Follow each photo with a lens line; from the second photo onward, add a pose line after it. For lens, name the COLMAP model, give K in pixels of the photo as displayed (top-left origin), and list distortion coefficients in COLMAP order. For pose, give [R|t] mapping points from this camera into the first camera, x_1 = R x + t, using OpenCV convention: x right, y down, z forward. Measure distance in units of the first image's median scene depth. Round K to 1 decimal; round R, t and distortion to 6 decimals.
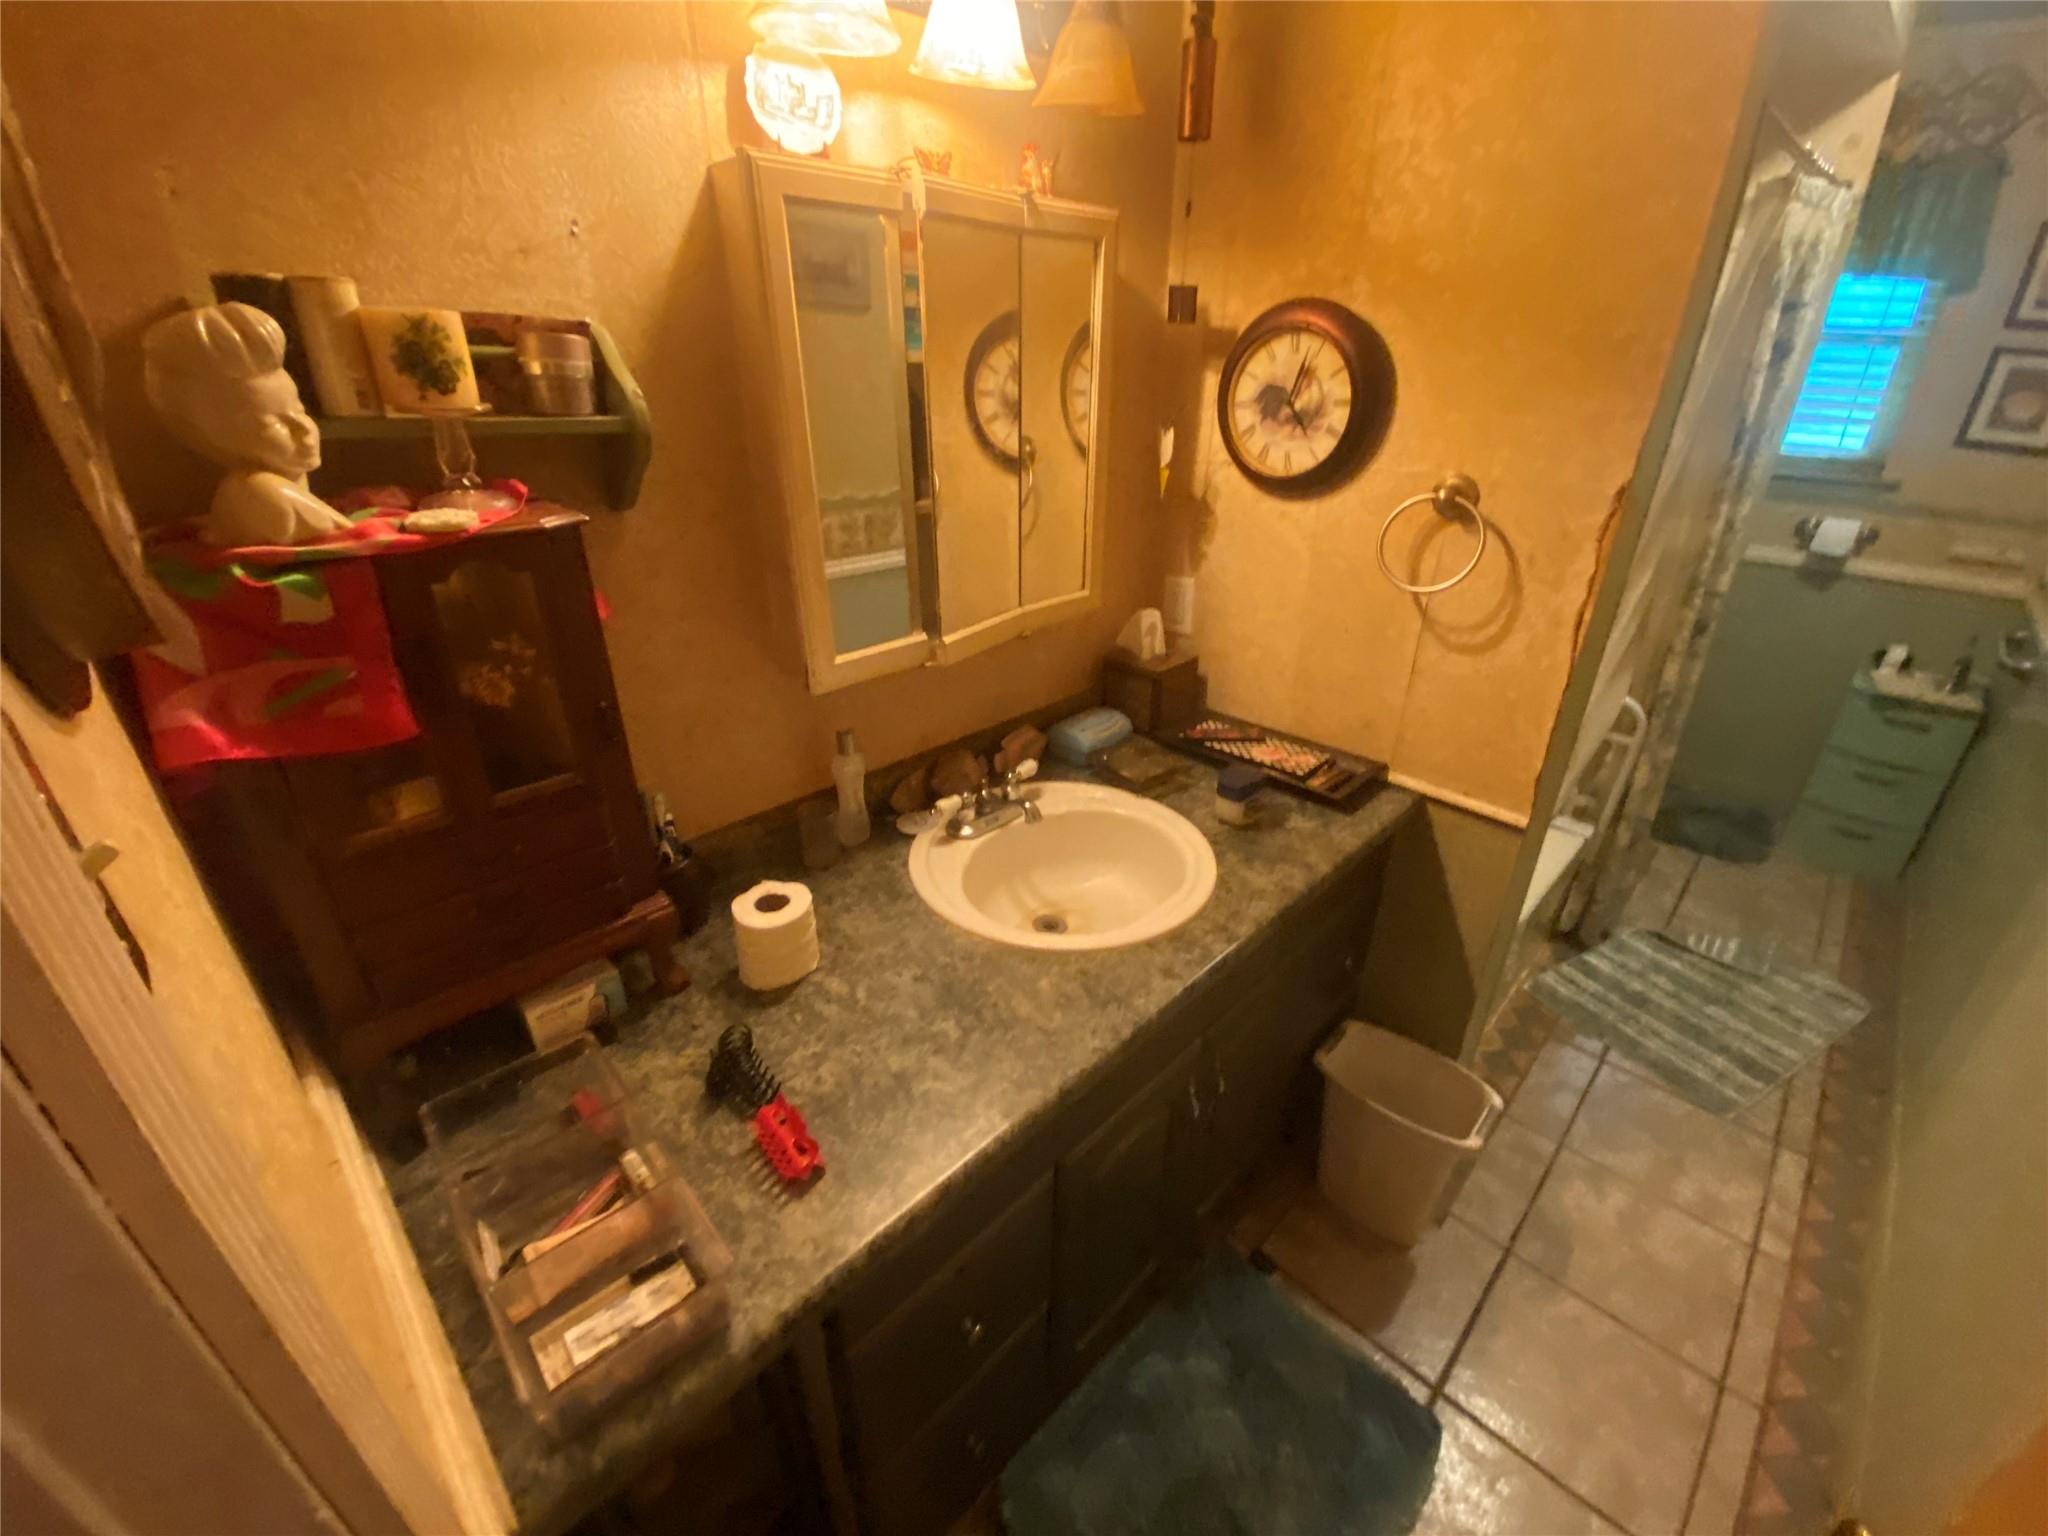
lens RADIAL K [[830.8, 0, 1024.0], [0, 830.8, 768.0], [0, 0, 1]] dist [-0.000986, -0.010412]
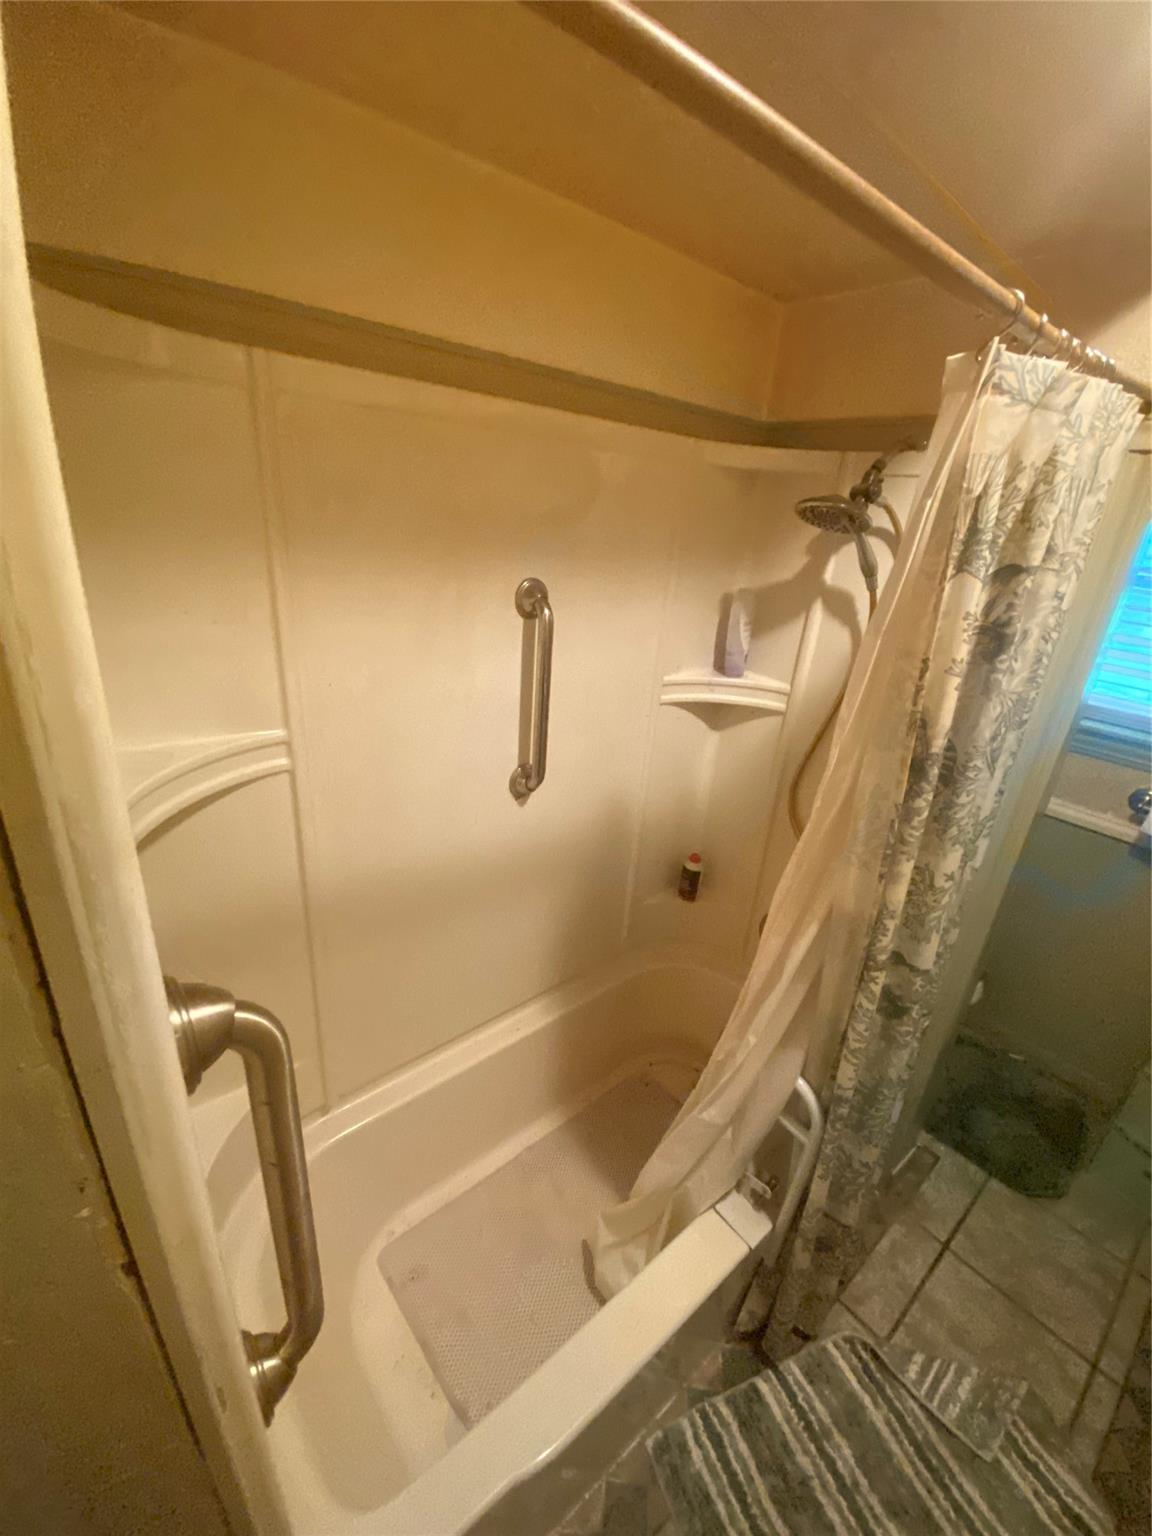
lens RADIAL K [[622.9, 0, 576.0], [0, 622.9, 768.0], [0, 0, 1]] dist [0.029246, -0.028602]
pose [[0.993482, 0.102758, -0.049331, 0.524204], [-0.106125, 0.991790, -0.071341, -0.282262], [0.041595, 0.076112, 0.996231, 0.428794]]
